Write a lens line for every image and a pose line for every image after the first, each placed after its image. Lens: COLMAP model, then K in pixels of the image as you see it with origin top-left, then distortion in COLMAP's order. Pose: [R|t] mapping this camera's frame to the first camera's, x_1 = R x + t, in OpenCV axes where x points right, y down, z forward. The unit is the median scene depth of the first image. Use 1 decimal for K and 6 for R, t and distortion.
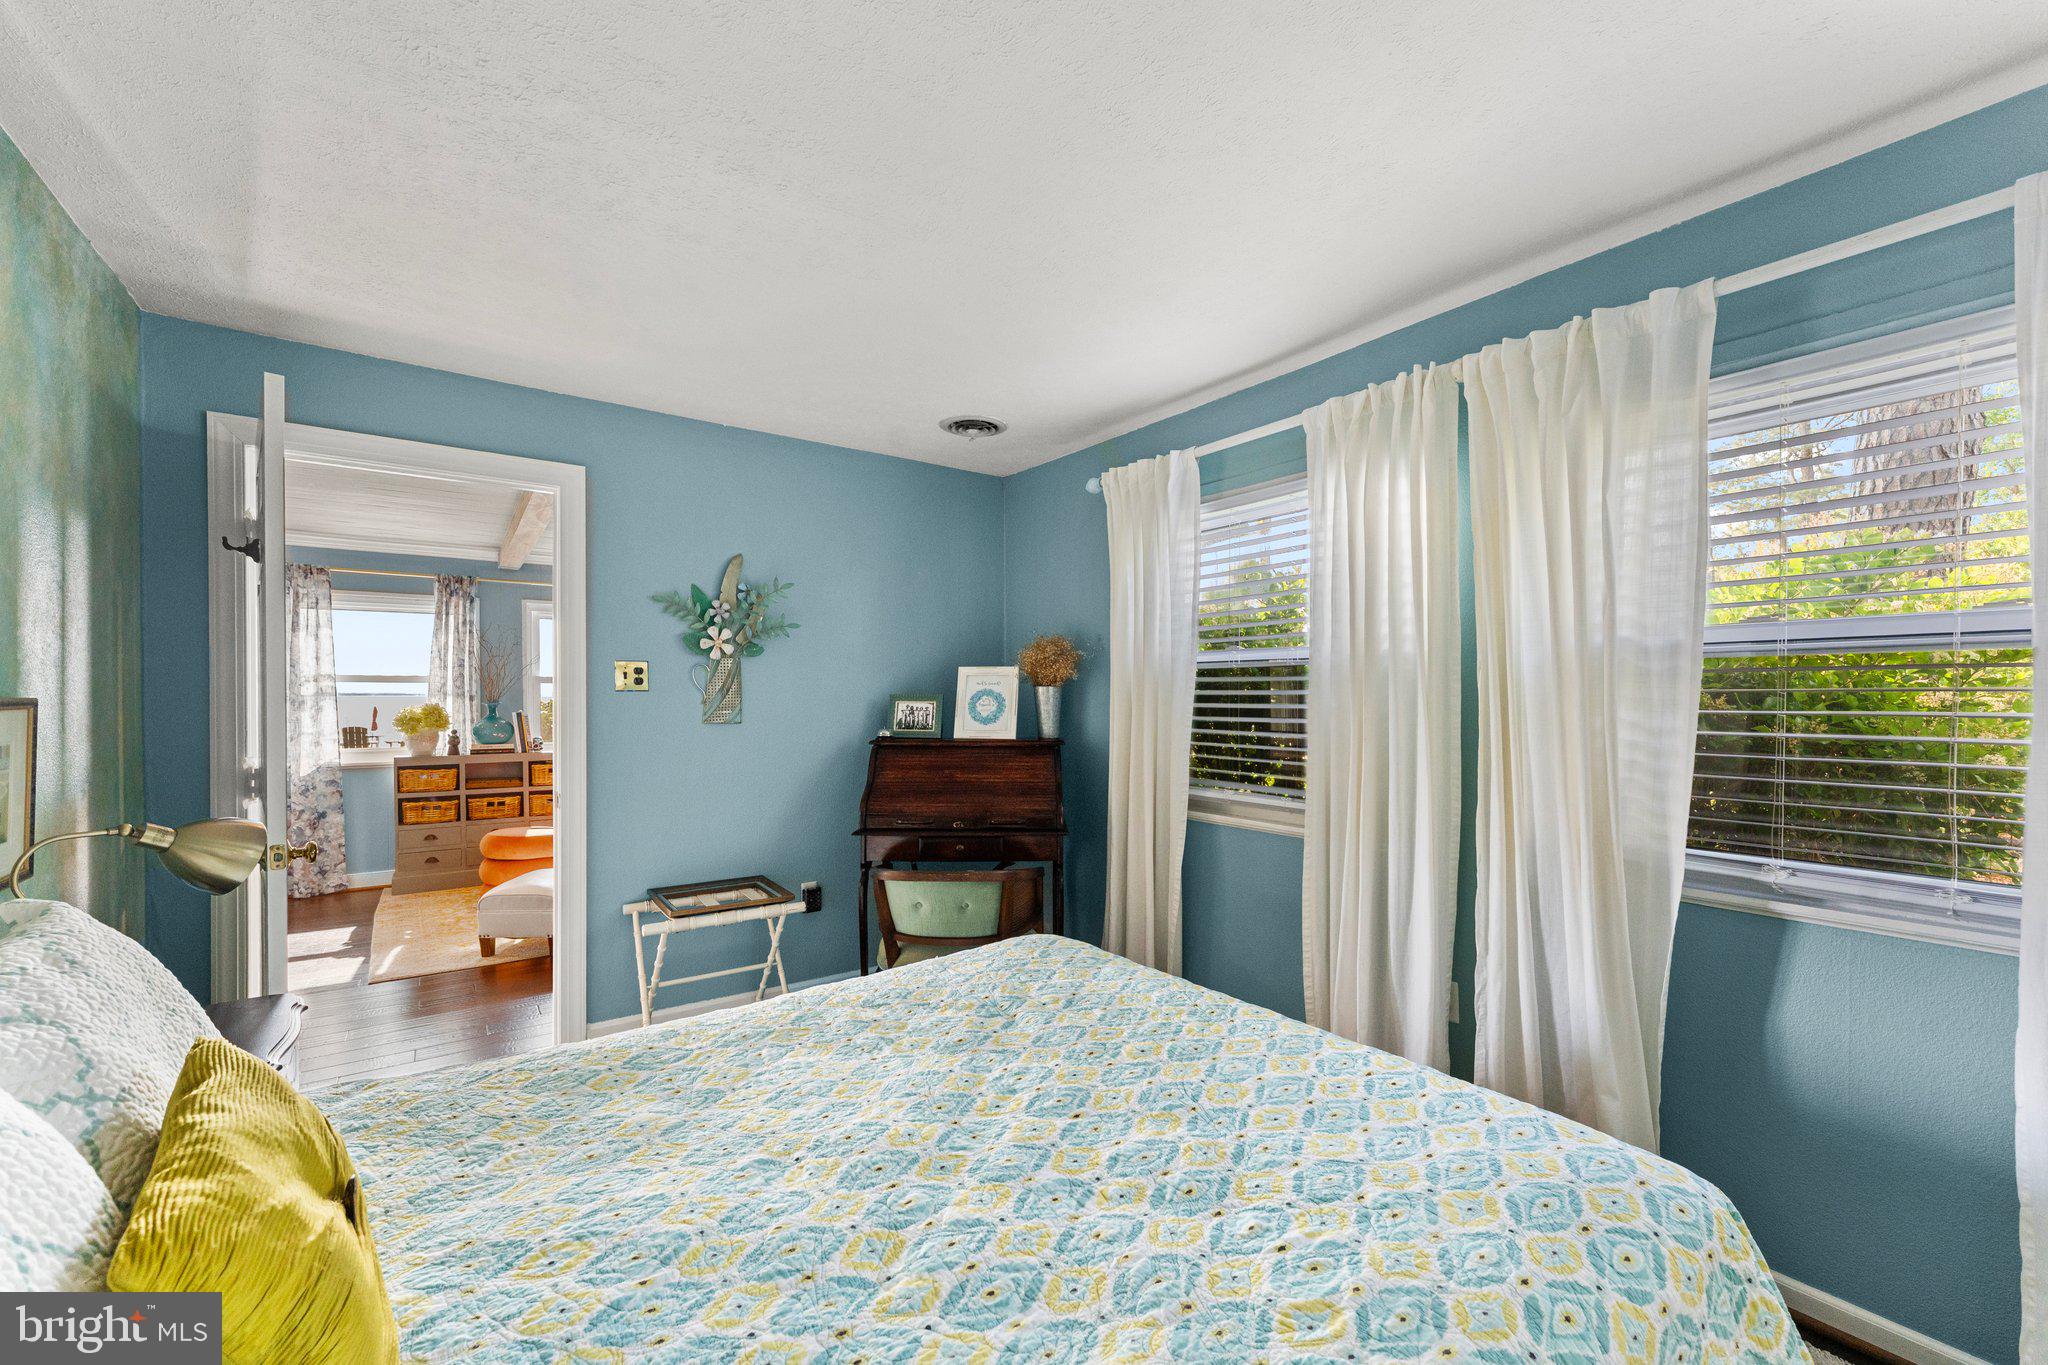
lens RADIAL K [[838.9, 0, 1025.9], [0, 838.9, 701.4], [0, 0, 1]] dist [-0.002660, 0.001086]
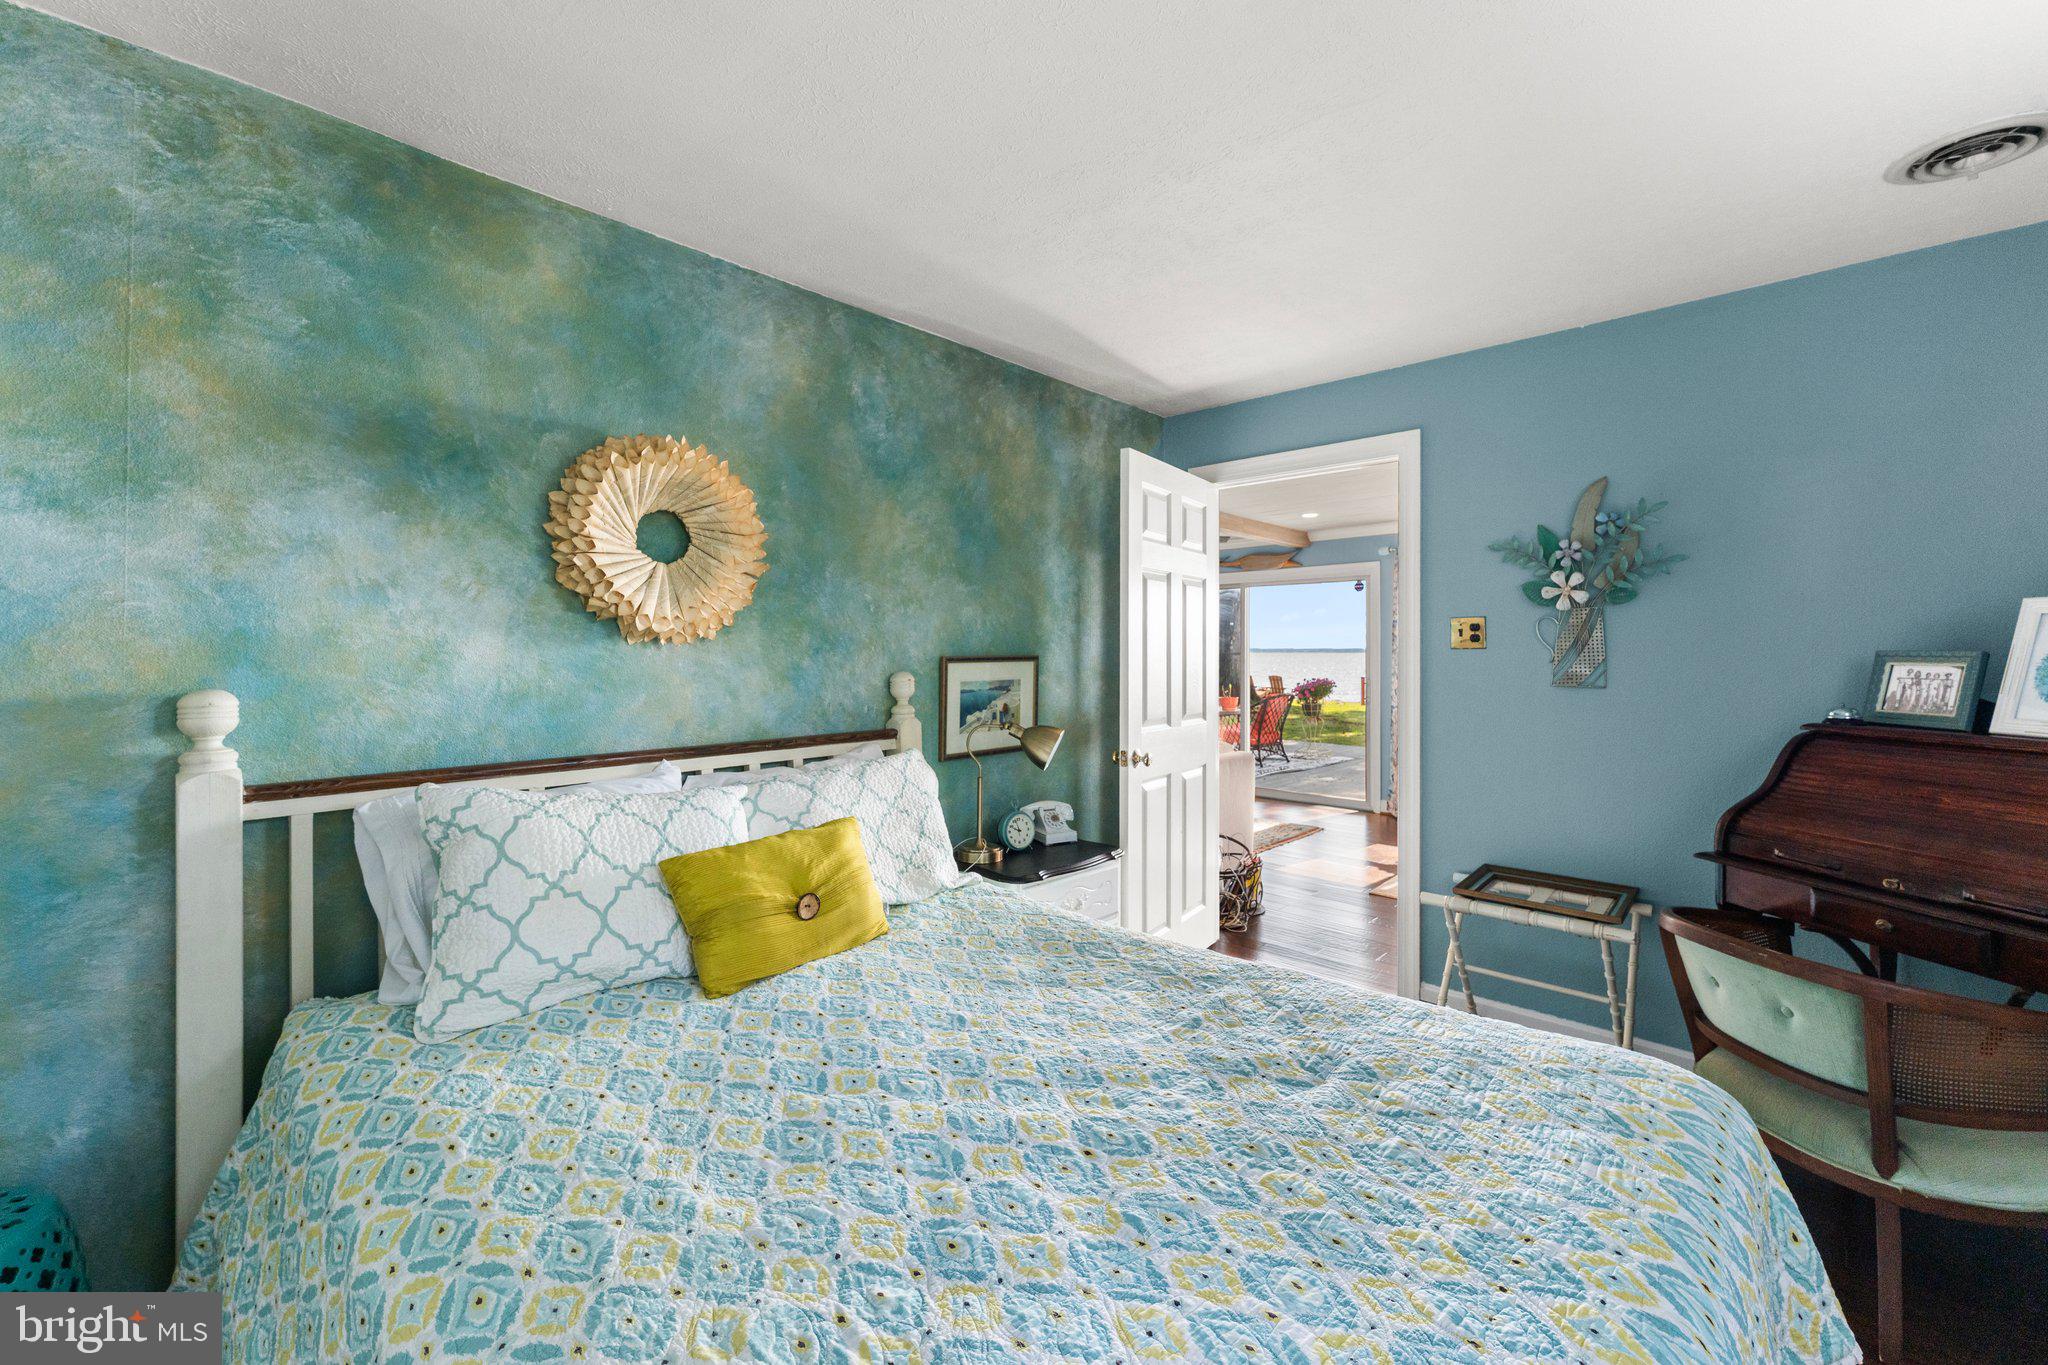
lens RADIAL K [[838.9, 0, 1006.2], [0, 838.9, 650.3], [0, 0, 1]] dist [-0.002660, 0.001086]
pose [[0.177637, -0.004608, -0.984085, 0.559937], [-0.006448, 0.999962, -0.005846, -0.003129], [0.984075, 0.007384, 0.177600, 0.489042]]
